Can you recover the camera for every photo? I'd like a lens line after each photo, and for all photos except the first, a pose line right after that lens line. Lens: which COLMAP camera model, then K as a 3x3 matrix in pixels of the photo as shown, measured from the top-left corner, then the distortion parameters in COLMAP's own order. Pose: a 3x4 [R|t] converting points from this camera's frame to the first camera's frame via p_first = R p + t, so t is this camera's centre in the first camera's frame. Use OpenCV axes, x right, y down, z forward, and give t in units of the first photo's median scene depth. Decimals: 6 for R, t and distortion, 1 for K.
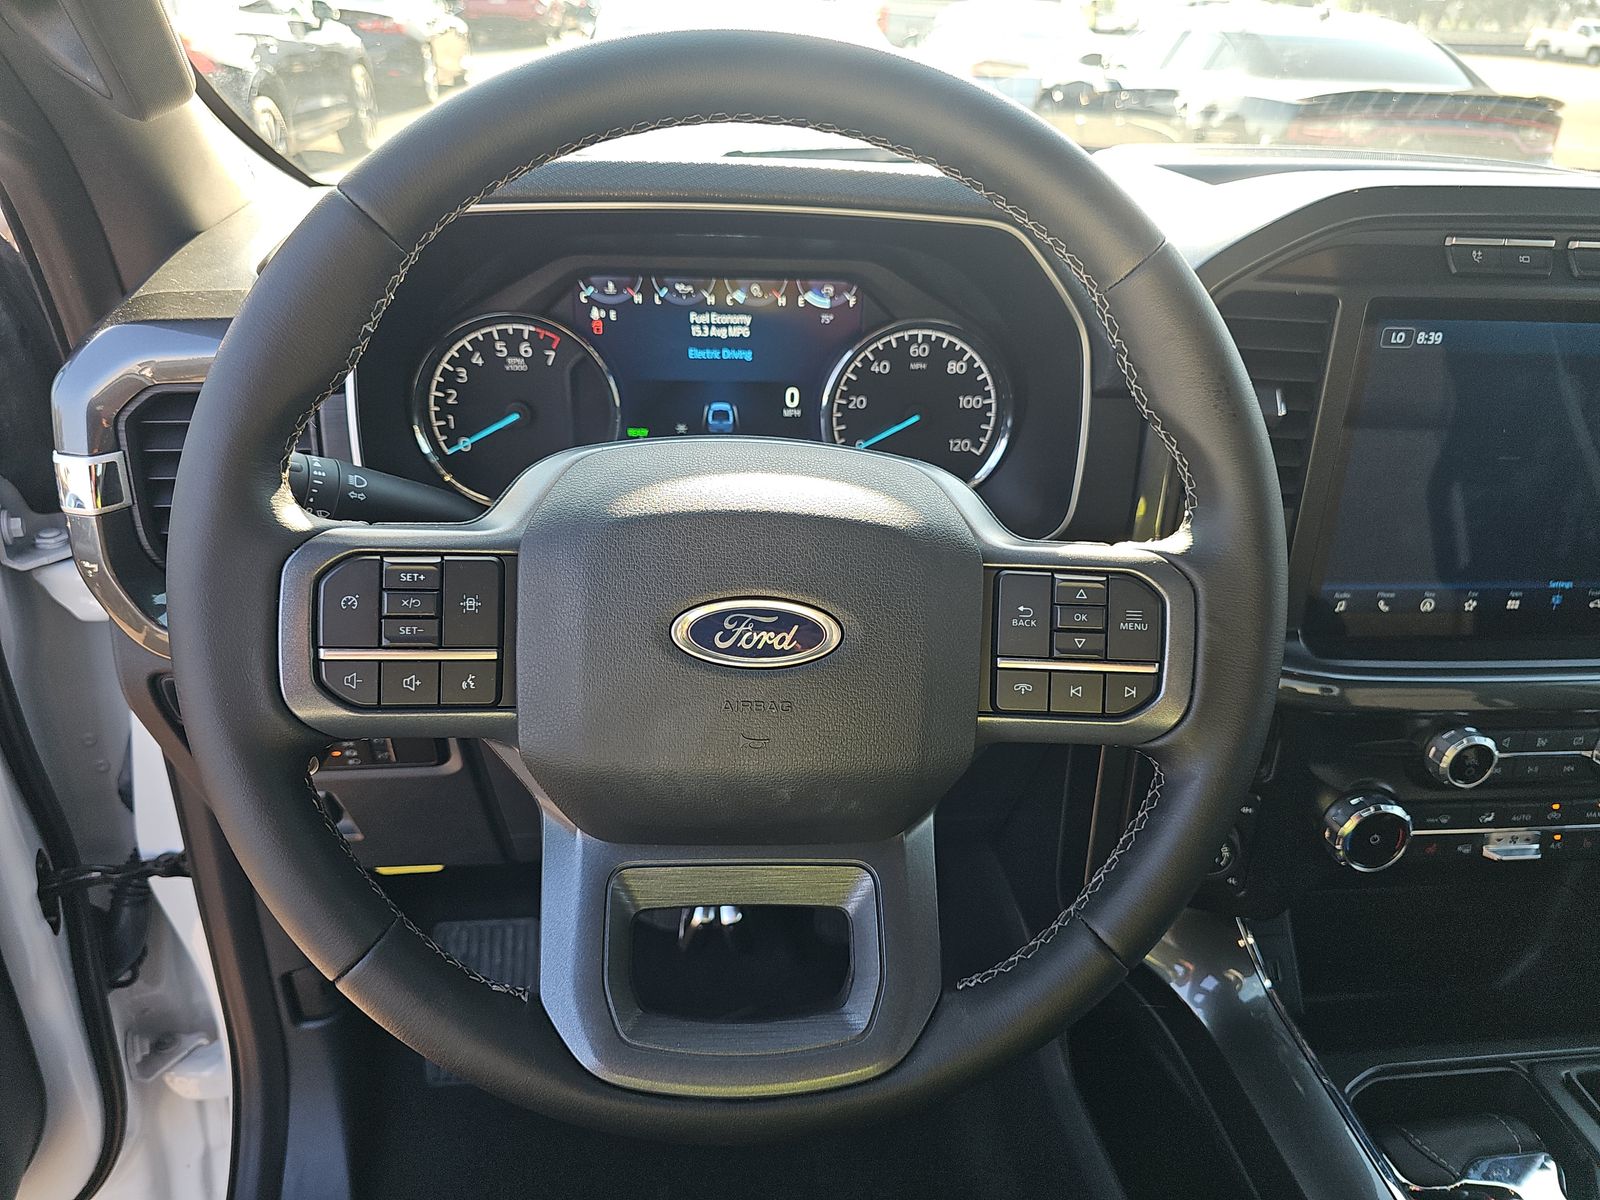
lens RADIAL K [[1063.0, 0, 789.8], [0, 1063.0, 597.8], [0, 0, 1]] dist [0.040681, -0.042010]
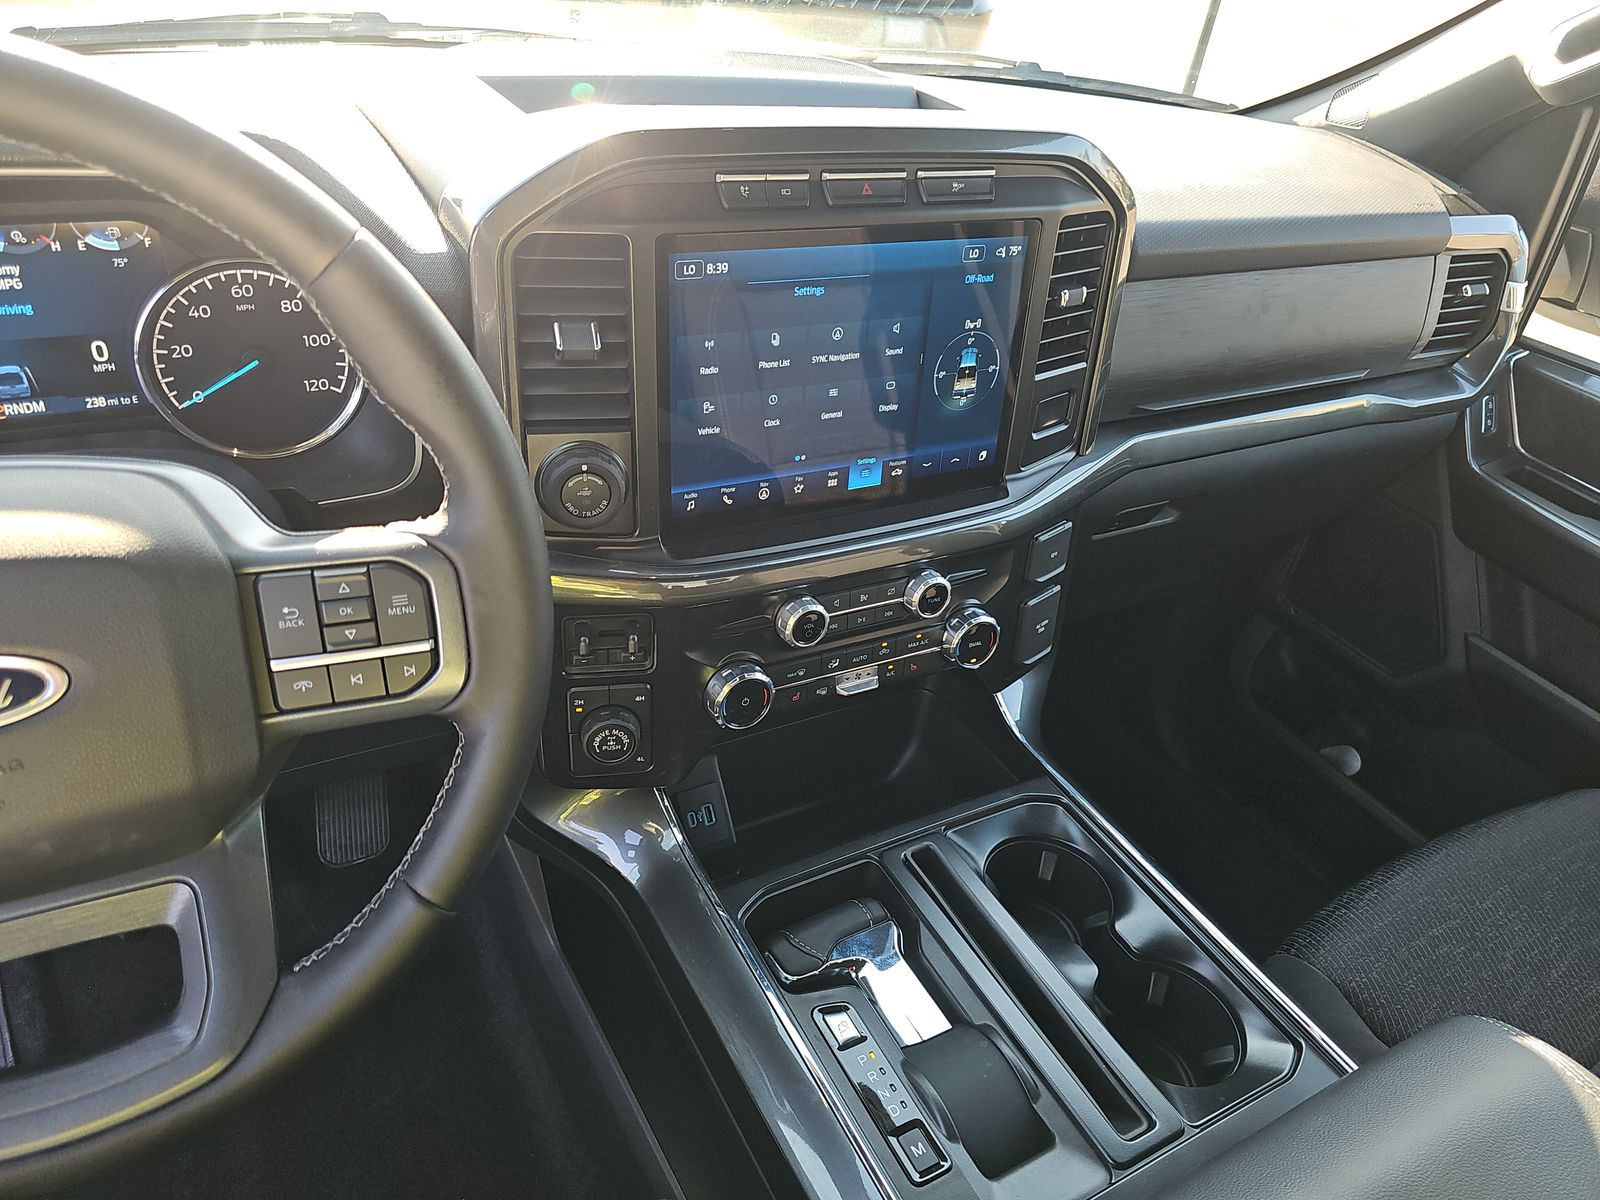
lens RADIAL K [[1063.0, 0, 791.8], [0, 1063.0, 572.3], [0, 0, 1]] dist [0.040681, -0.042010]
pose [[0.924336, -0.160234, 0.346305, 0.208968], [0.111810, 0.981459, 0.155683, -0.085728], [-0.364830, -0.105183, 0.925114, -0.072083]]
